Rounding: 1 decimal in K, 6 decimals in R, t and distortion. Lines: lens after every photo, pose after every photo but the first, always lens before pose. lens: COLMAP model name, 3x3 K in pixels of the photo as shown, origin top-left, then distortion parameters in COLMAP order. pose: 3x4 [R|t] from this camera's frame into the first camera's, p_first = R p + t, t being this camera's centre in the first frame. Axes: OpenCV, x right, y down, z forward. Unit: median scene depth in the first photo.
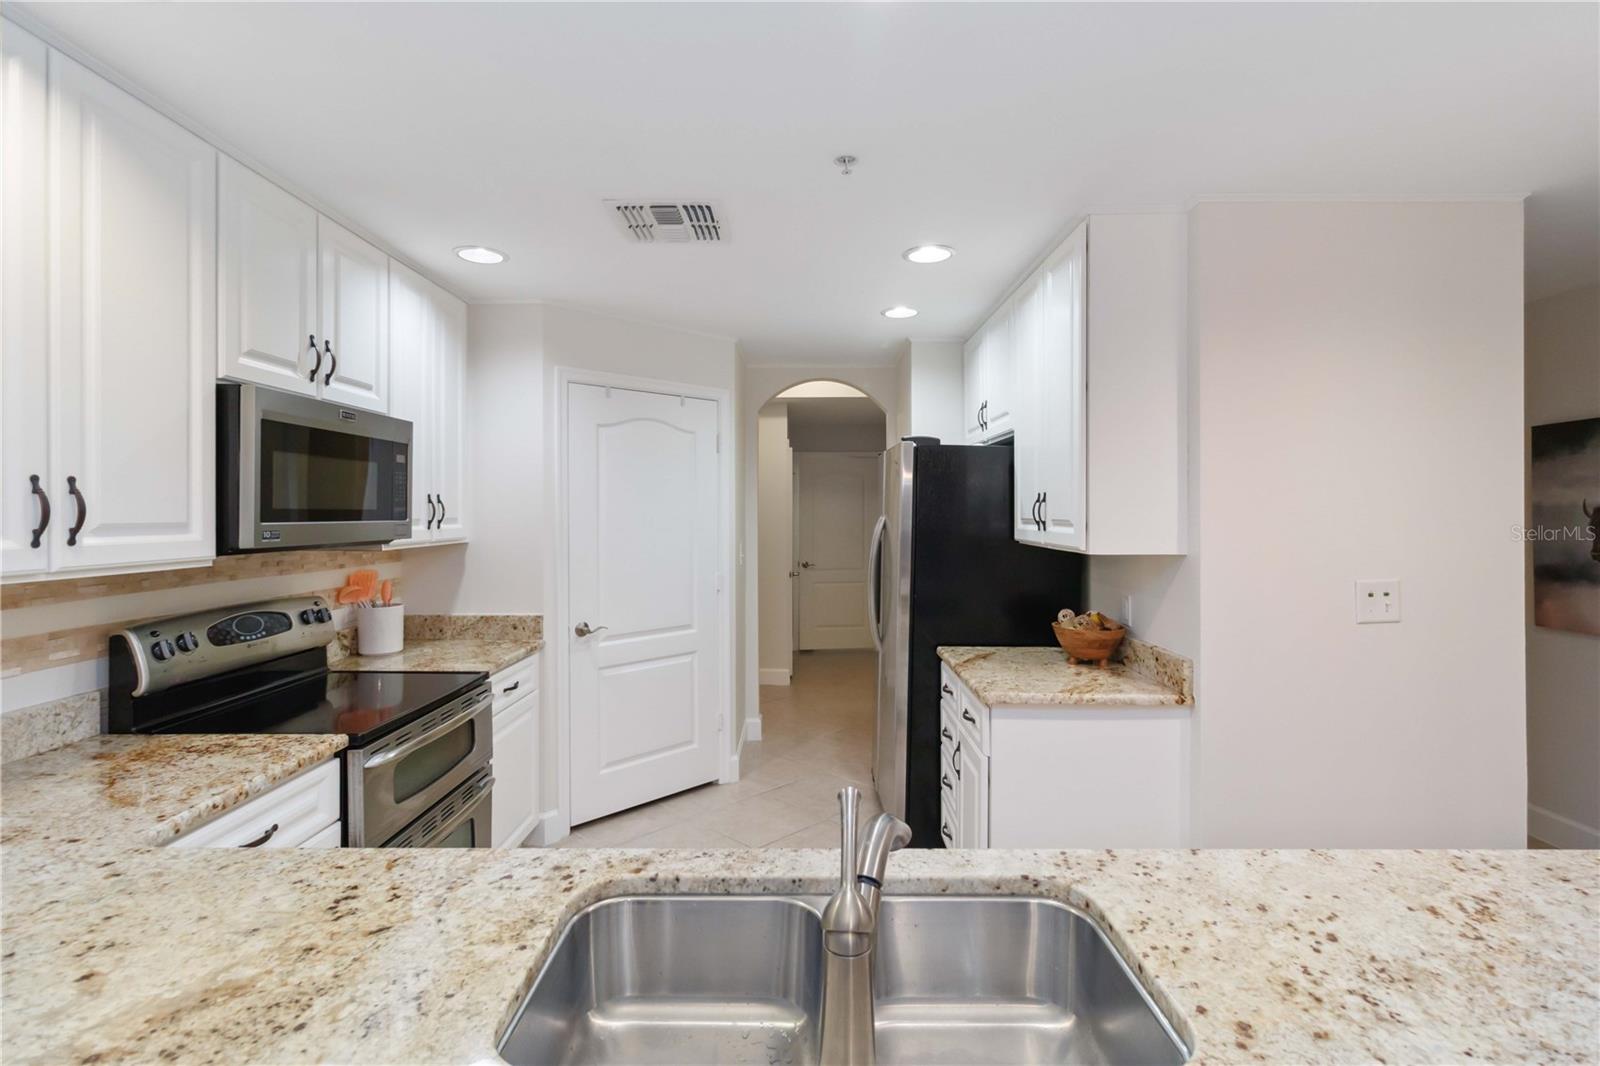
lens RADIAL K [[745.7, 0, 795.7], [0, 745.7, 510.8], [0, 0, 1]] dist [0.002029, 0.001119]
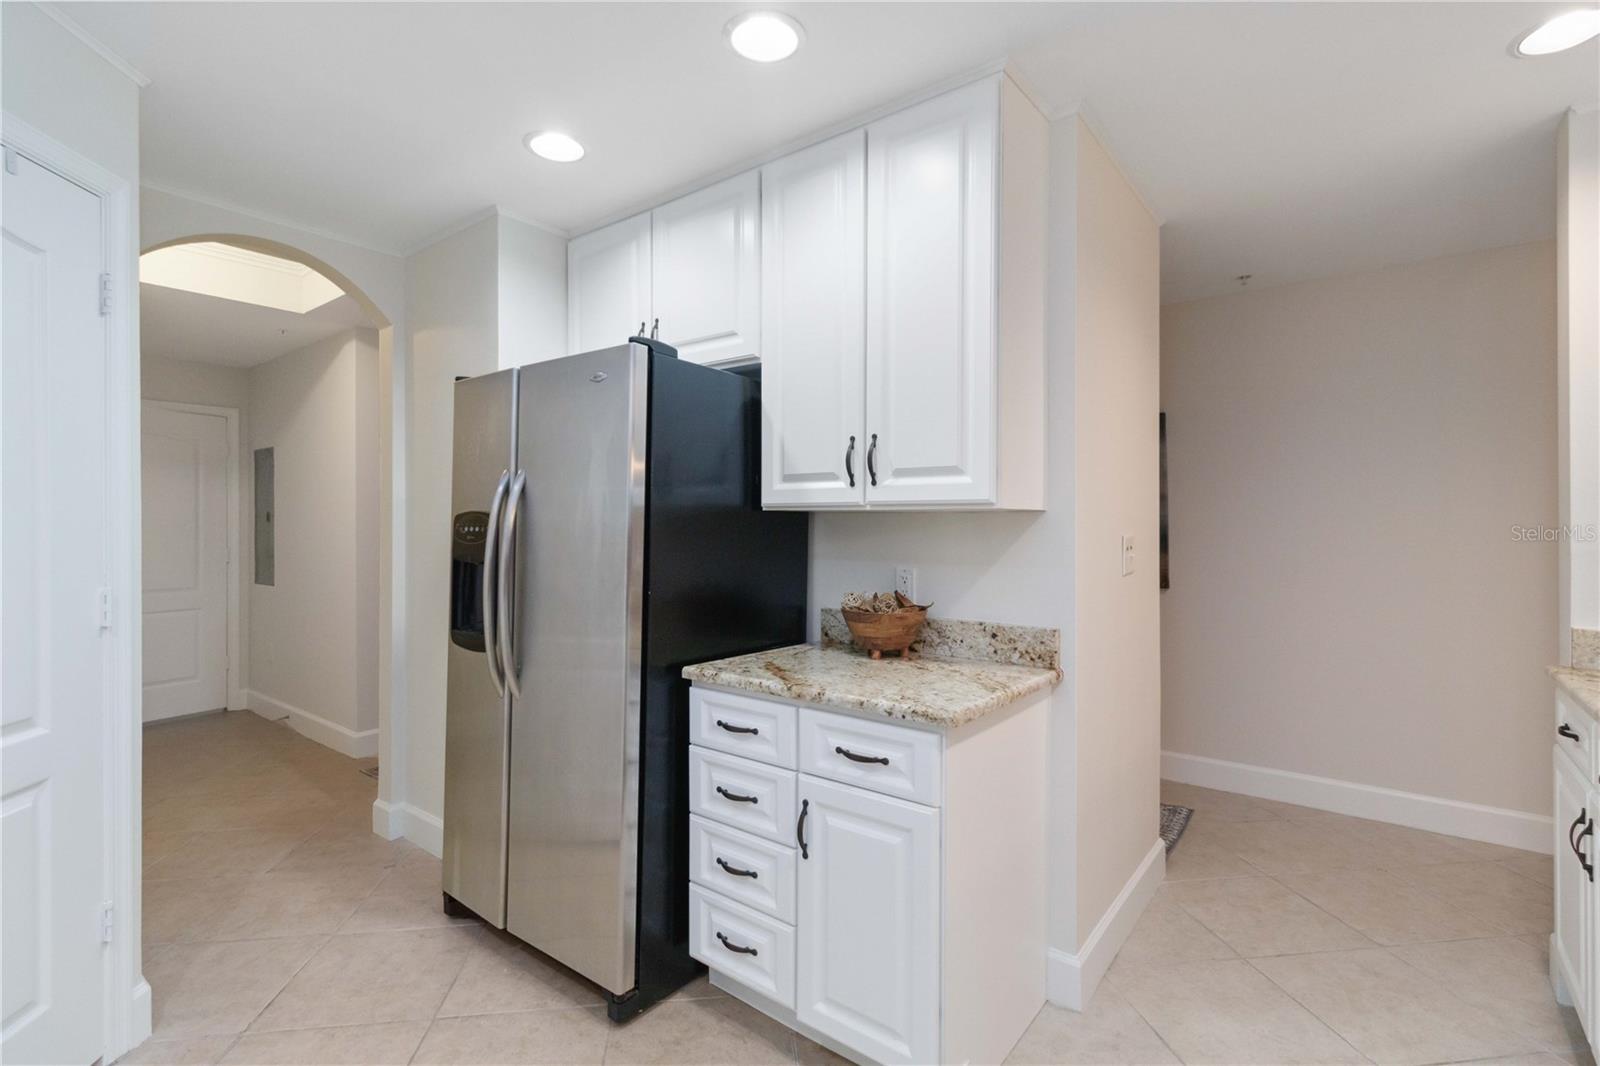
lens RADIAL K [[745.7, 0, 799.9], [0, 745.7, 525.6], [0, 0, 1]] dist [0.002029, 0.001119]
pose [[0.606312, 0.001418, 0.795225, -0.359563], [-0.002682, 0.999996, 0.000262, 0.078875], [-0.795222, -0.002292, 0.606314, 0.710321]]
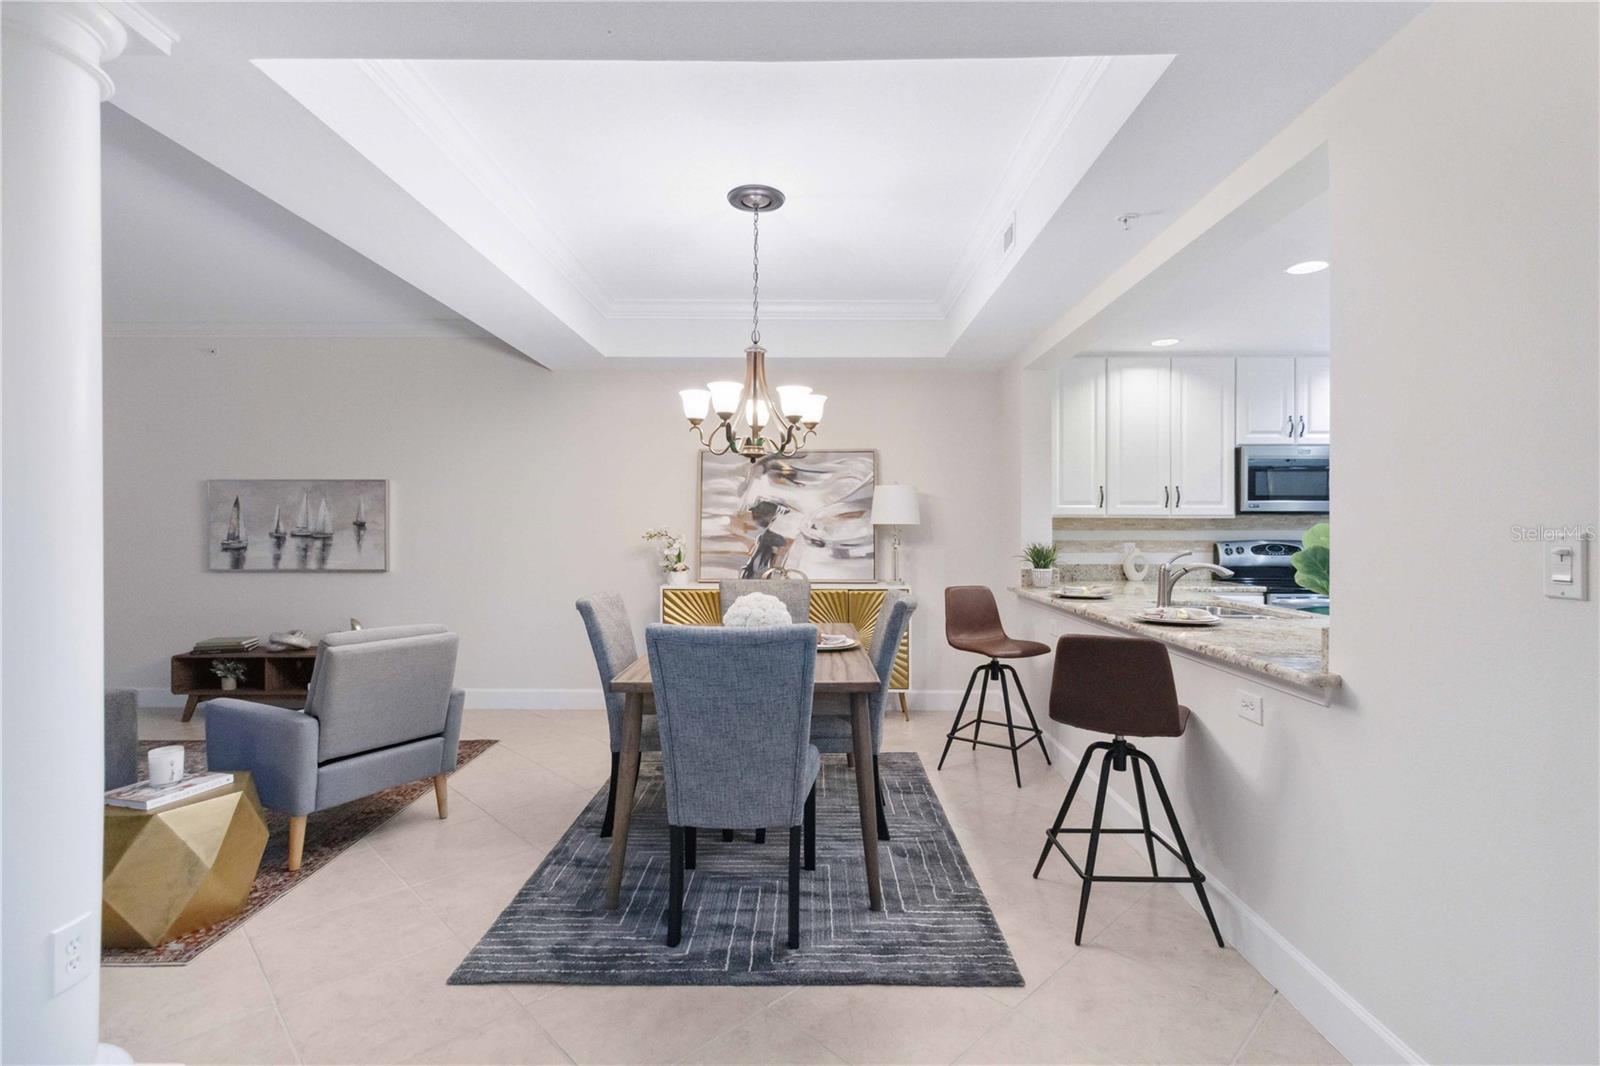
lens RADIAL K [[745.7, 0, 804.3], [0, 745.7, 527.6], [0, 0, 1]] dist [0.002029, 0.001119]
pose [[-0.001622, 0.000667, -0.999998, 1.501418], [0.001679, 0.999998, 0.000664, 0.085077], [0.999997, -0.001678, -0.001624, -0.406585]]
